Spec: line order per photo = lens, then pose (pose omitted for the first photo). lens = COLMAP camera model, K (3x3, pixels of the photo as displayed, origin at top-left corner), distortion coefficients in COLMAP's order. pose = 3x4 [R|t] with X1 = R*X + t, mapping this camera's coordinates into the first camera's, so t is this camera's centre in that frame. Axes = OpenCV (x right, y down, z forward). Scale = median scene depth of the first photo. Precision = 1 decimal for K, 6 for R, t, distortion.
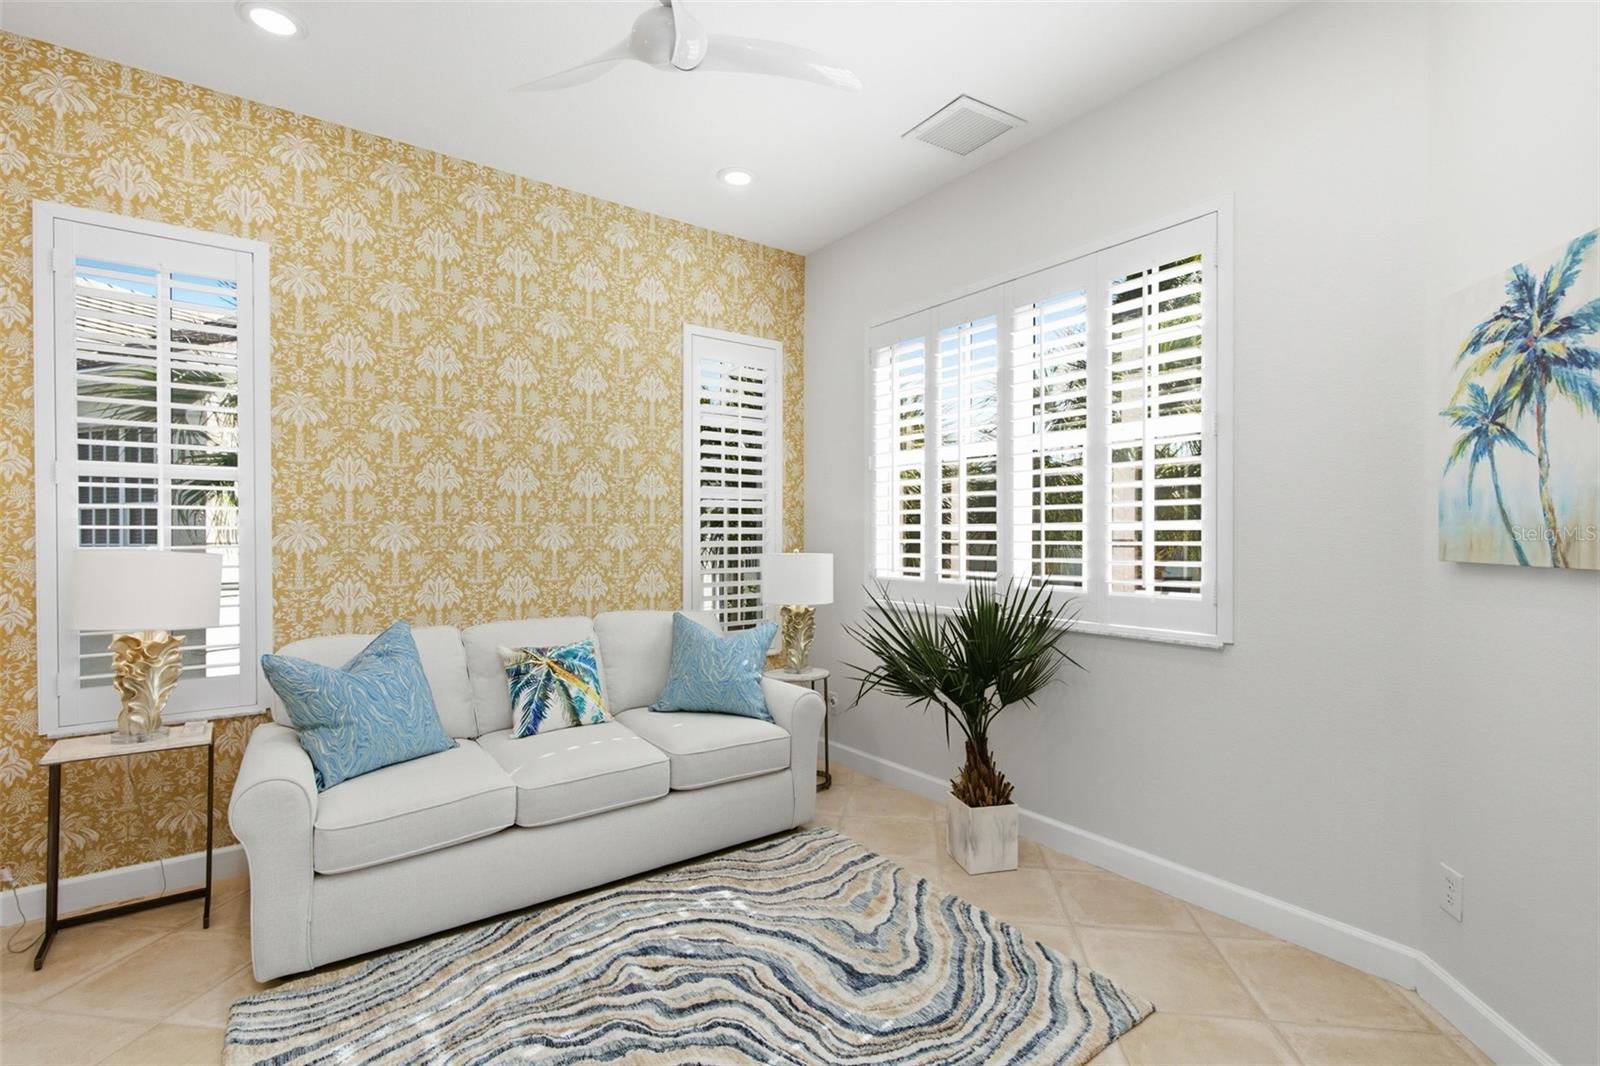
lens RADIAL K [[721.6, 0, 800.0], [0, 721.6, 533.0], [0, 0, 1]] dist [0.000559, -0.000186]
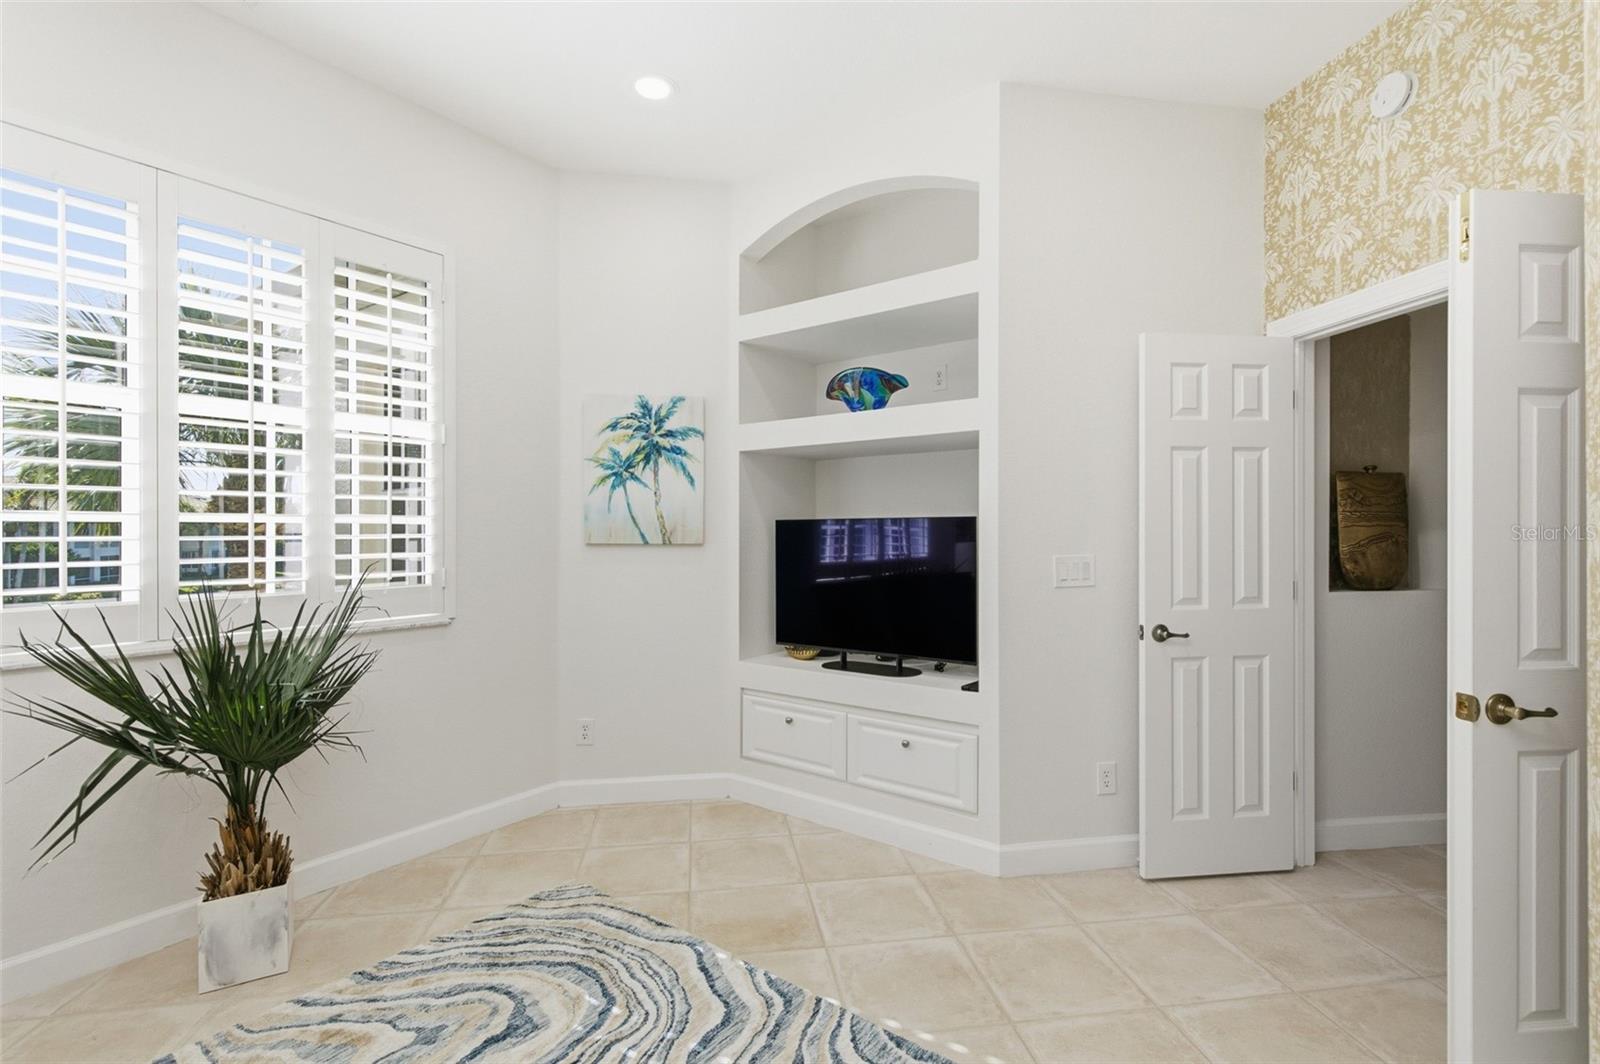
lens RADIAL K [[744.0, 0, 806.3], [0, 744.0, 520.3], [0, 0, 1]] dist [-0.000806, -0.000571]
pose [[-0.296157, 0.011306, 0.955073, -0.970563], [-0.004056, 0.999906, -0.013095, 0.003728], [-0.955131, -0.007752, -0.296083, 1.005991]]
